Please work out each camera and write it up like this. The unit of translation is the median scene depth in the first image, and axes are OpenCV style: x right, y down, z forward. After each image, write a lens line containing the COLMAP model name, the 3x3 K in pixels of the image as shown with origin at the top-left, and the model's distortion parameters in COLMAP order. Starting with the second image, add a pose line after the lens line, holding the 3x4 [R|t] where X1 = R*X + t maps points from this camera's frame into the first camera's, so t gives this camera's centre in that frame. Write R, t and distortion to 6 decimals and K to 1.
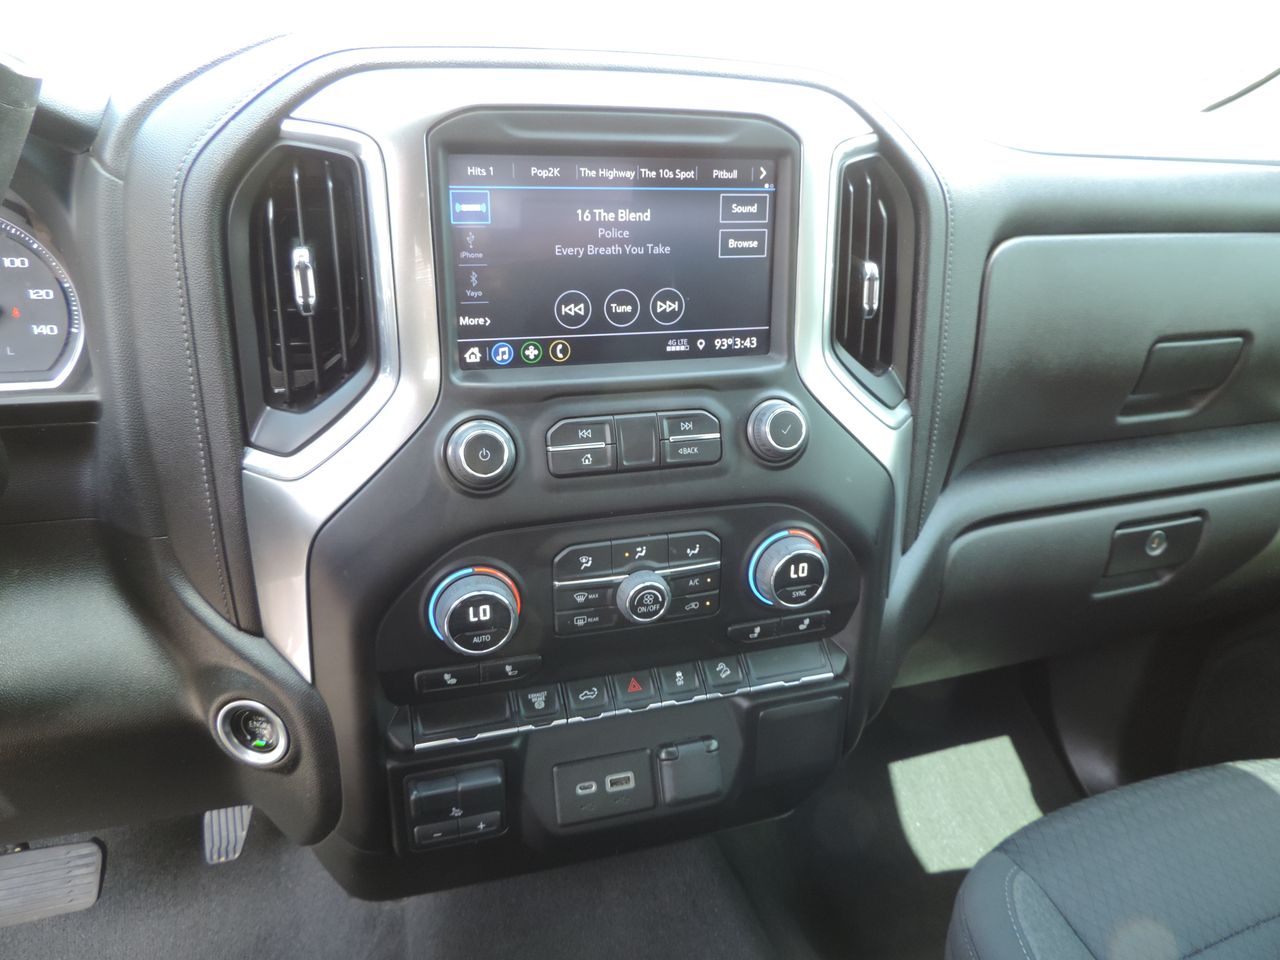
lens RADIAL K [[935.3, 0, 613.6], [0, 935.3, 483.2], [0, 0, 1]] dist [-0.009090, -0.000706]
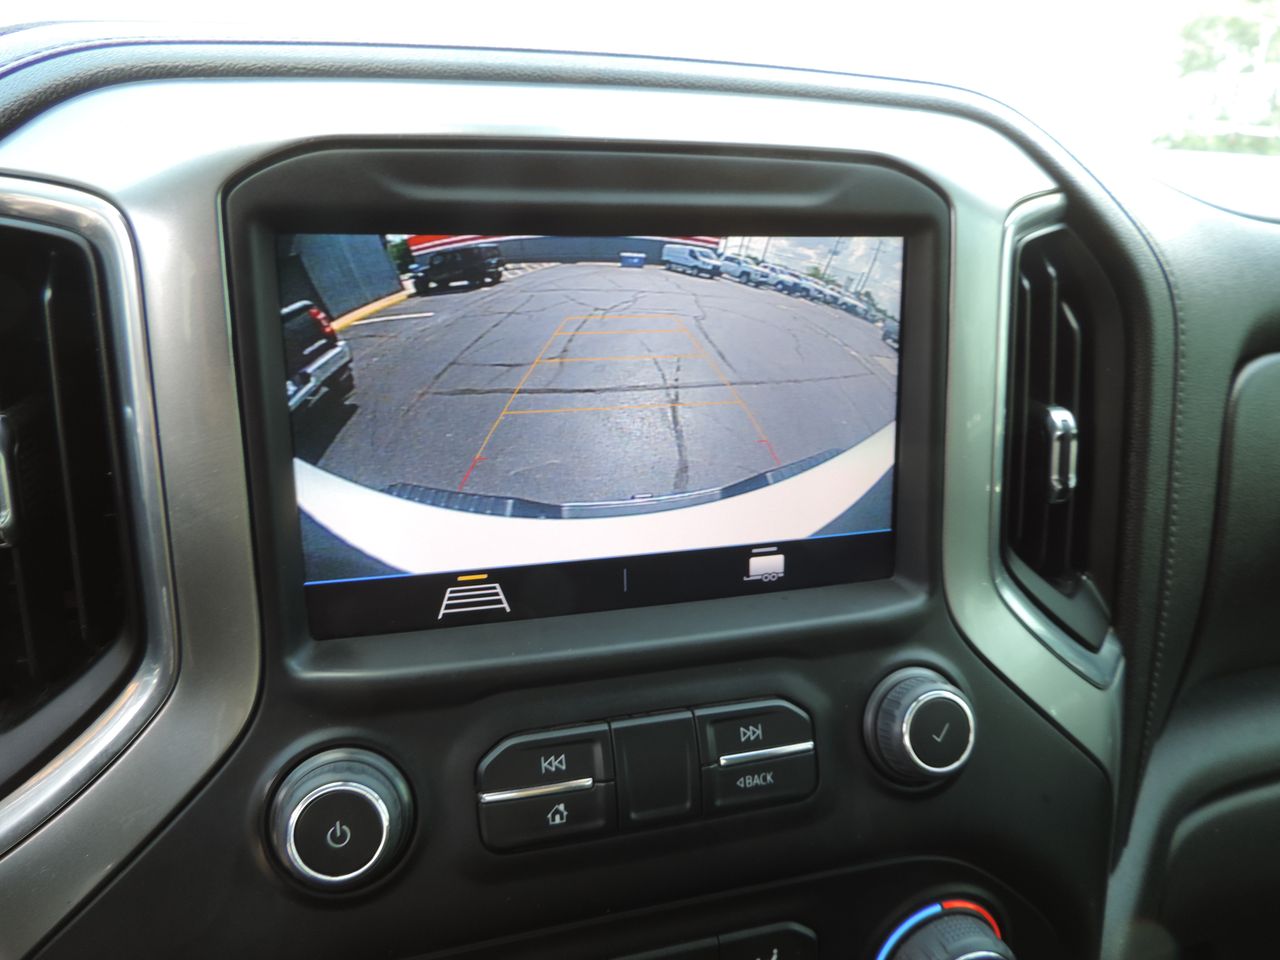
lens RADIAL K [[922.5, 0, 640.0], [0, 922.5, 480.0], [0, 0, 1]] dist [-0.005643, 0.002639]
pose [[0.999791, -0.011828, -0.016698, 0.025622], [0.010254, 0.995758, -0.091438, -0.152573], [0.017709, 0.091248, 0.995671, 0.460669]]
